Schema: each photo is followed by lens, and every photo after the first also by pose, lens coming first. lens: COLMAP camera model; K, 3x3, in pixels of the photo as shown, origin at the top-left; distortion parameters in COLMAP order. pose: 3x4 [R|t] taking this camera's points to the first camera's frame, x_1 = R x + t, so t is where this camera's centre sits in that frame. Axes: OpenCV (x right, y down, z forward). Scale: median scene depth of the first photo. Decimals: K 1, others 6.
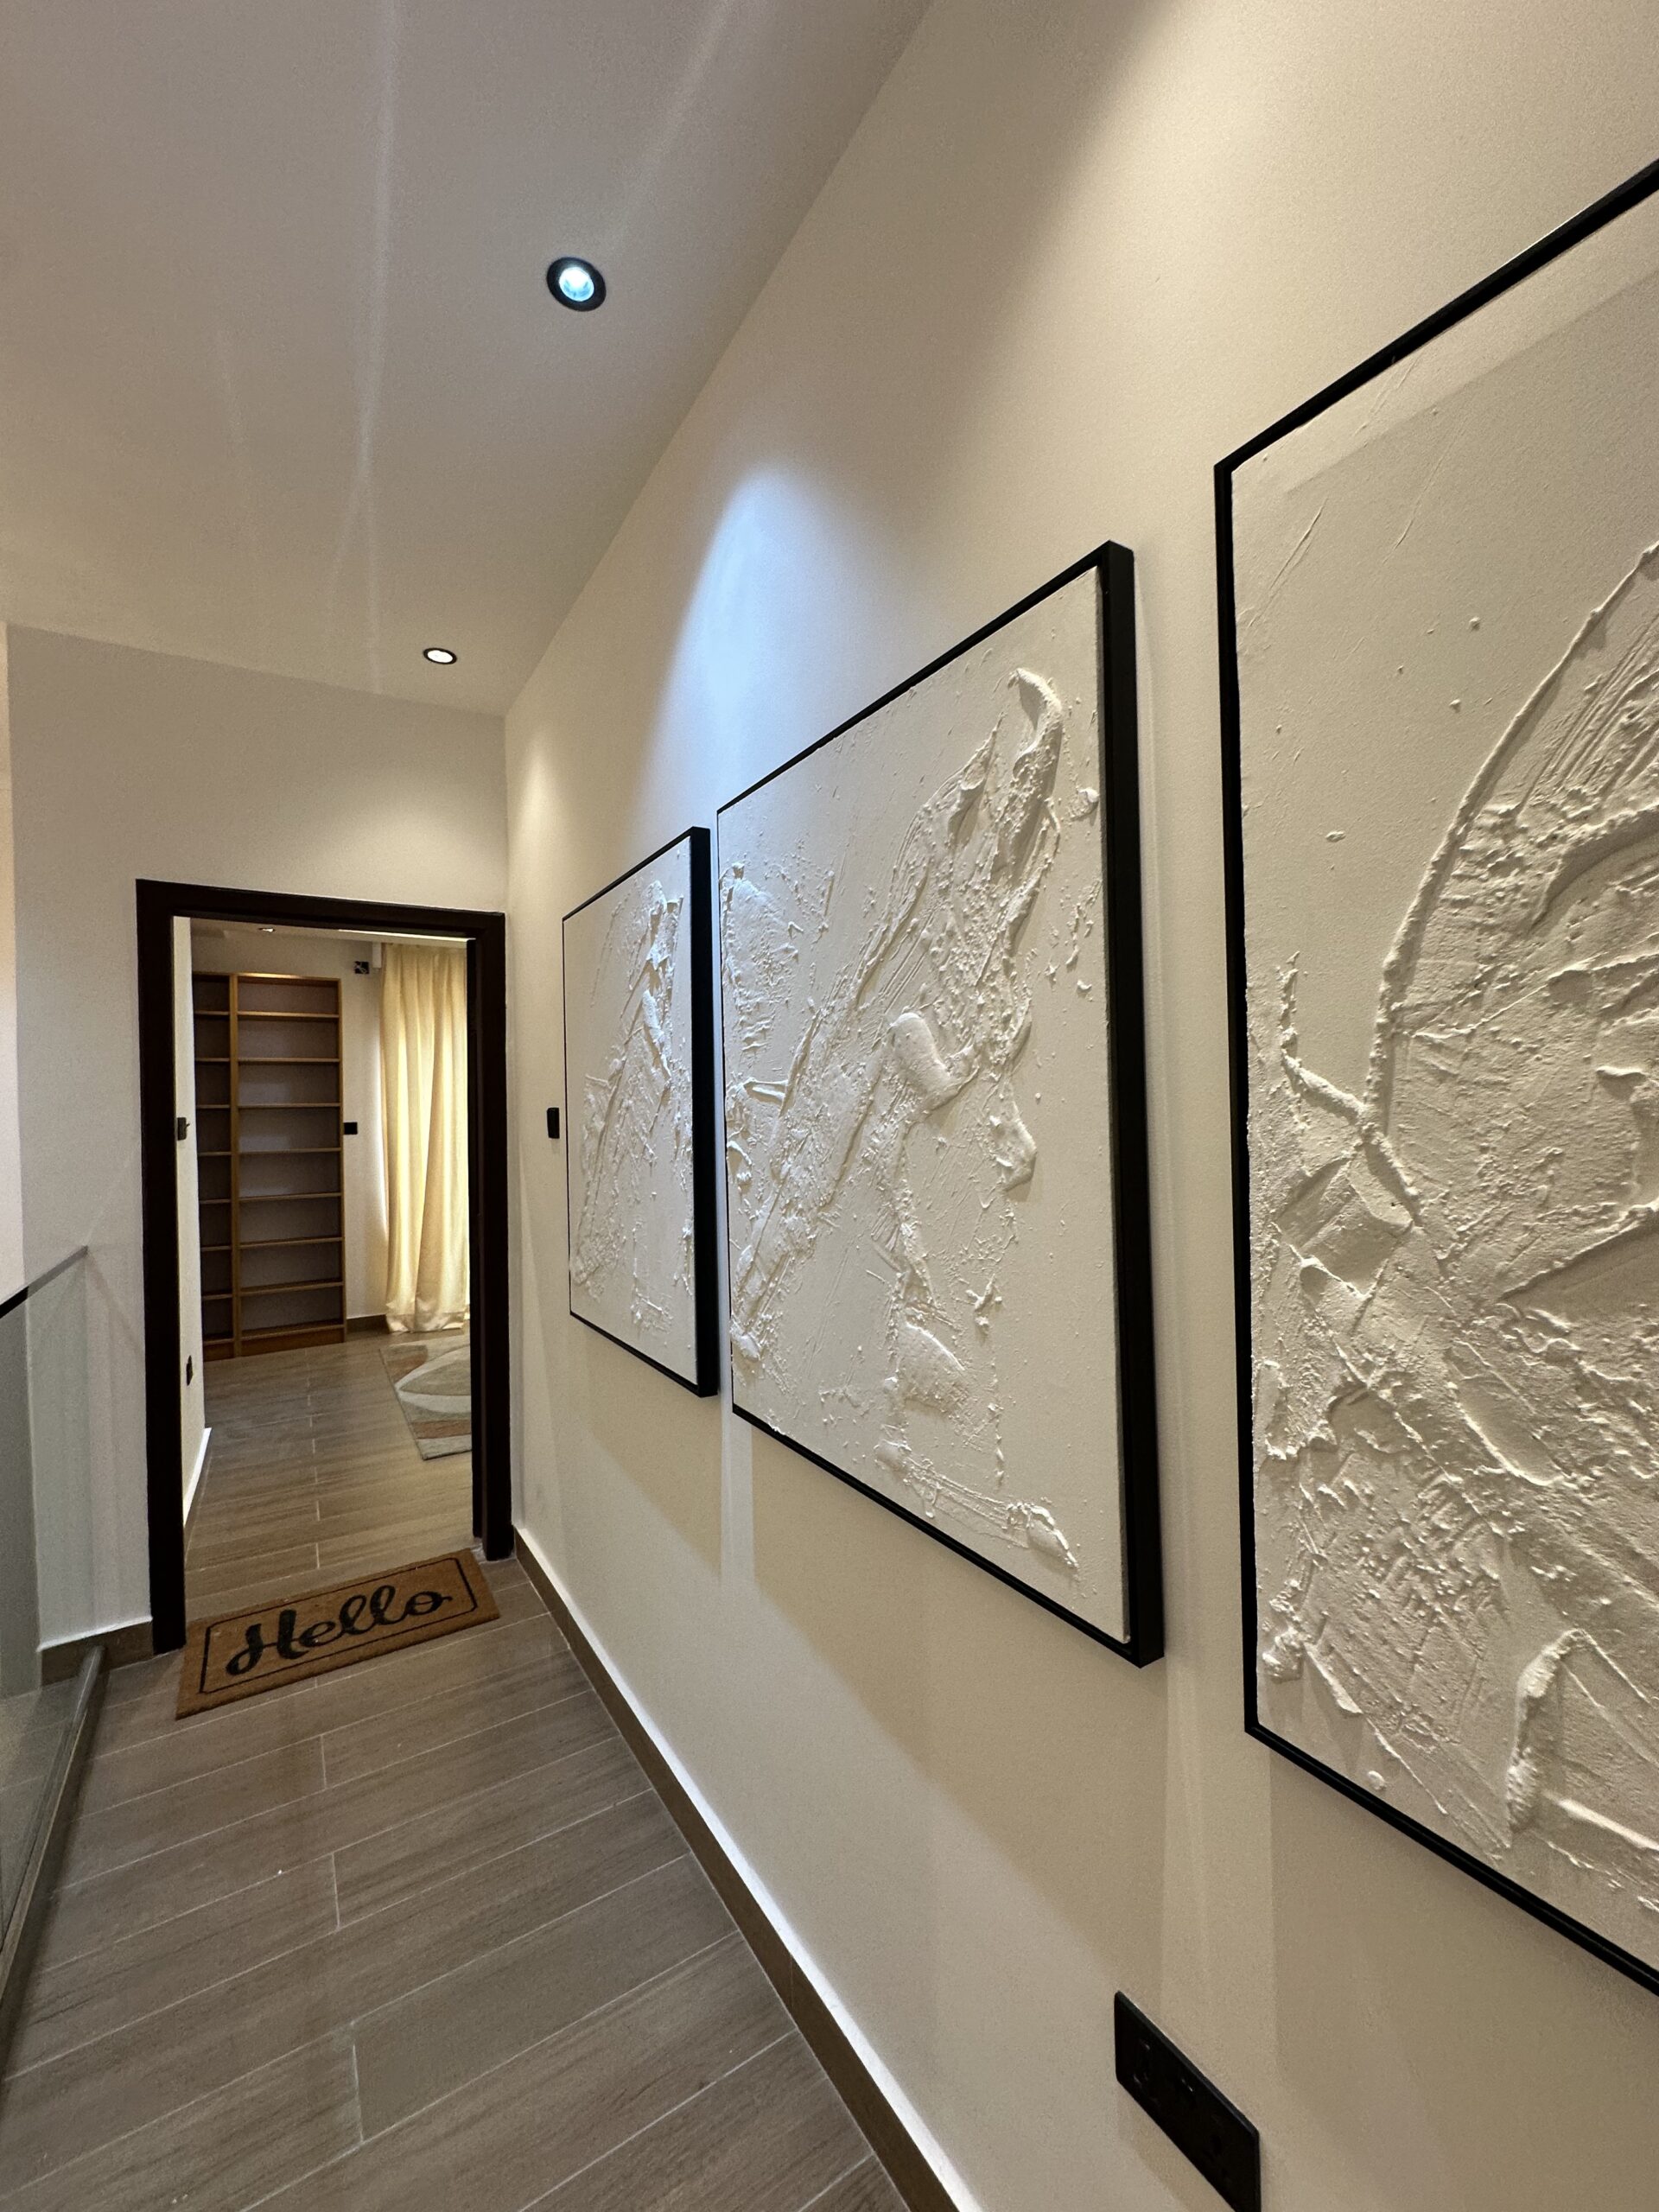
lens RADIAL K [[883.8, 0, 838.8], [0, 883.8, 1104.0], [0, 0, 1]] dist [-0.002432, 0.000477]
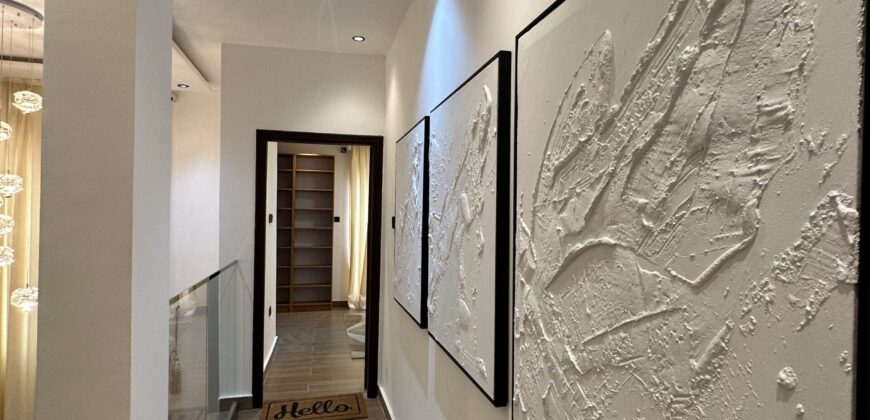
lens RADIAL K [[437.1, 0, 432.1], [0, 437.1, 211.3], [0, 0, 1]] dist [-0.002359, -0.000219]
pose [[0.954848, 0.031654, -0.295405, 0.157014], [-0.032917, 0.999458, 0.000697, -0.015924], [0.295267, 0.009059, 0.955372, -0.159027]]
